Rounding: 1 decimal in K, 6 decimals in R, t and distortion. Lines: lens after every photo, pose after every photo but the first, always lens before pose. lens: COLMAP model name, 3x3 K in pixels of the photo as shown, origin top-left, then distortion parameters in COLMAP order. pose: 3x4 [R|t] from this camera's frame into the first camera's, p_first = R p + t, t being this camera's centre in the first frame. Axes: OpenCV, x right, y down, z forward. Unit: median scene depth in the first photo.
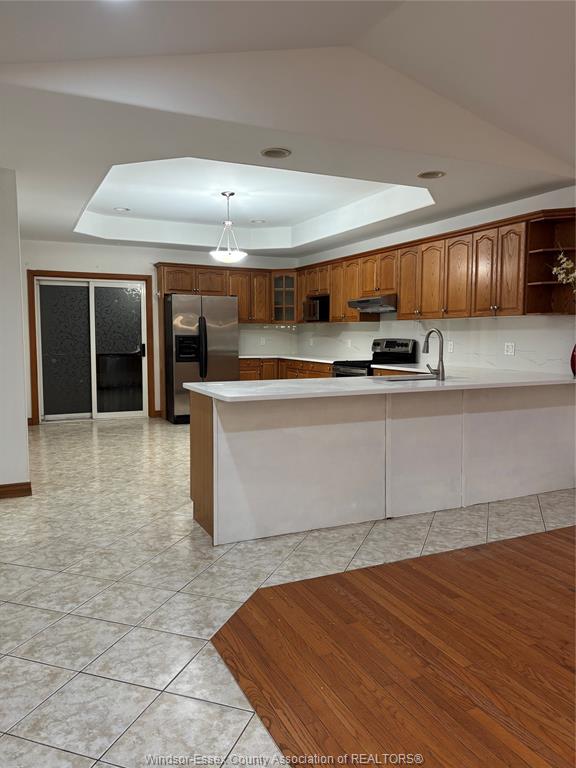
lens RADIAL K [[575.5, 0, 290.2], [0, 575.5, 385.7], [0, 0, 1]] dist [0.020881, -0.005901]
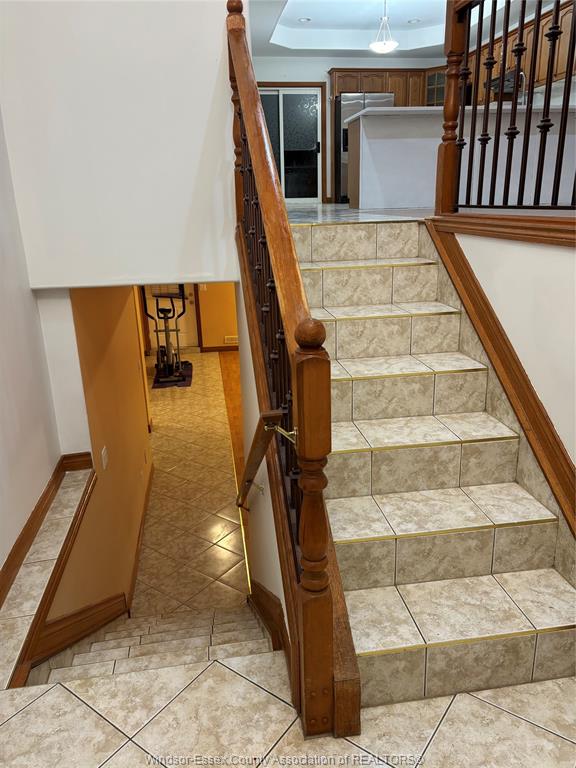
lens RADIAL K [[575.5, 0, 287.1], [0, 575.5, 388.3], [0, 0, 1]] dist [0.020881, -0.005901]
pose [[0.956377, 0.064411, -0.284946, 0.107674], [0.003011, 0.973166, 0.230086, 0.225792], [0.292120, -0.220907, 0.930519, -0.457699]]
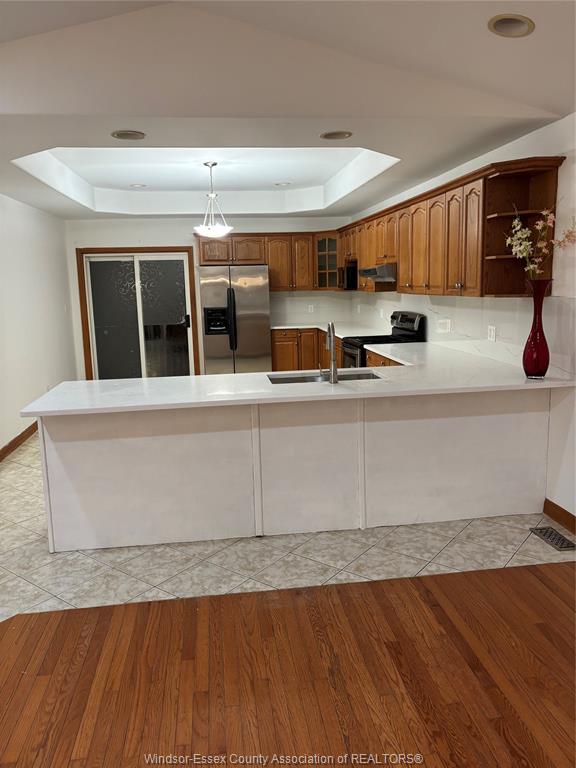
lens RADIAL K [[575.5, 0, 285.8], [0, 575.5, 380.2], [0, 0, 1]] dist [0.020881, -0.005901]
pose [[0.949993, 0.024889, -0.311278, 0.315348], [0.001485, 0.996447, 0.084205, -0.058977], [0.312268, -0.080457, 0.946581, 0.113725]]
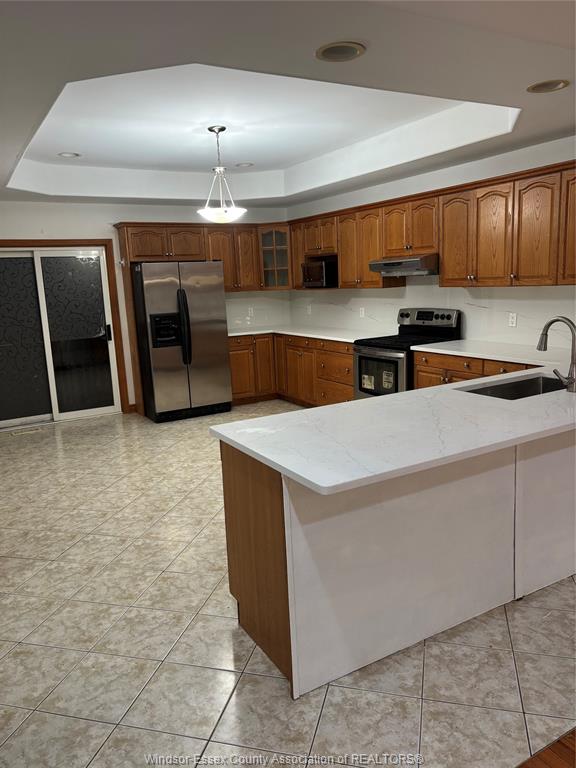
lens RADIAL K [[575.5, 0, 285.1], [0, 575.5, 385.6], [0, 0, 1]] dist [0.020881, -0.005901]
pose [[0.995710, -0.062801, 0.067956, -0.091865], [0.056105, 0.993768, 0.096317, -0.071030], [-0.073581, -0.092091, 0.993028, 0.225902]]
